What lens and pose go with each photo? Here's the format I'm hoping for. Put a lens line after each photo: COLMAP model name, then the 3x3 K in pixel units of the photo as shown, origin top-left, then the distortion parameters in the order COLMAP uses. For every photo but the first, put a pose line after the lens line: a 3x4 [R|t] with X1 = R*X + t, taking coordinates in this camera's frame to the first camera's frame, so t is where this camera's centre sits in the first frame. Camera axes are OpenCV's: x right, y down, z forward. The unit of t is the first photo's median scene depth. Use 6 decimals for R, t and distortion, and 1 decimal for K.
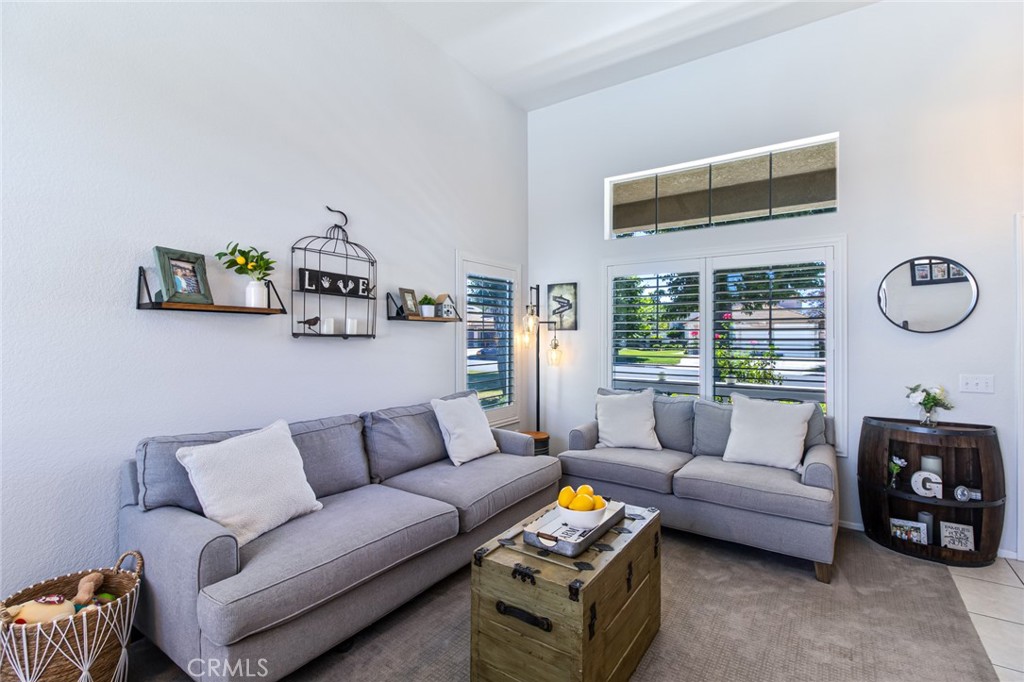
lens RADIAL K [[474.6, 0, 513.4], [0, 474.6, 340.5], [0, 0, 1]] dist [0.011553, -0.008048]
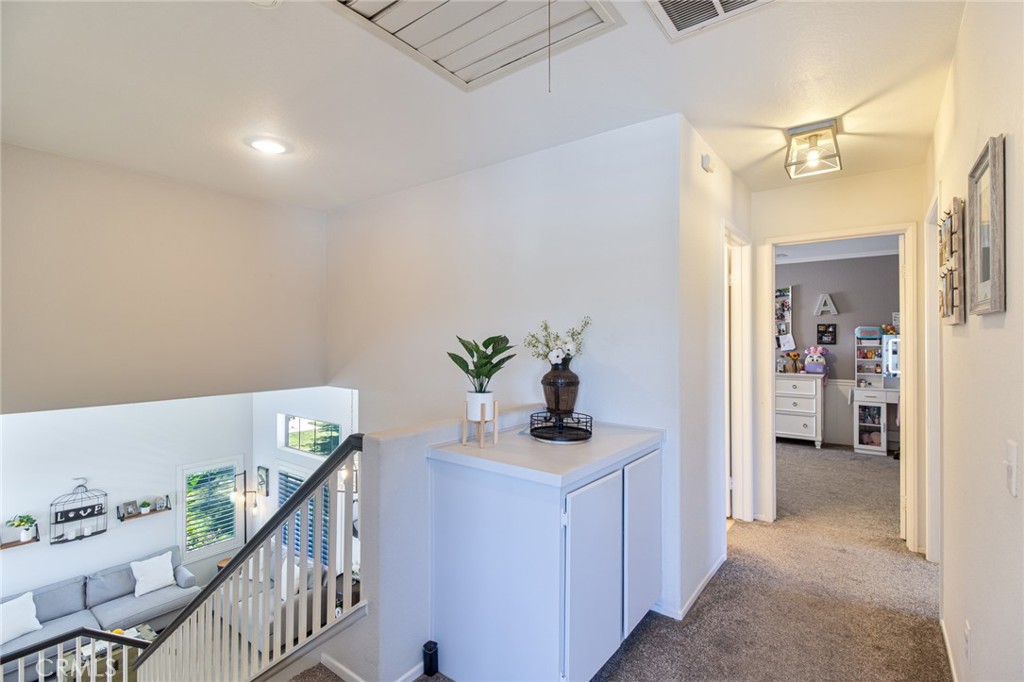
lens RADIAL K [[474.6, 0, 510.5], [0, 474.6, 339.6], [0, 0, 1]] dist [0.011553, -0.008048]
pose [[0.997807, -0.003432, -0.066099, 1.777398], [0.003125, 0.999984, -0.004753, -0.913490], [0.066114, 0.004536, 0.997802, -1.066408]]
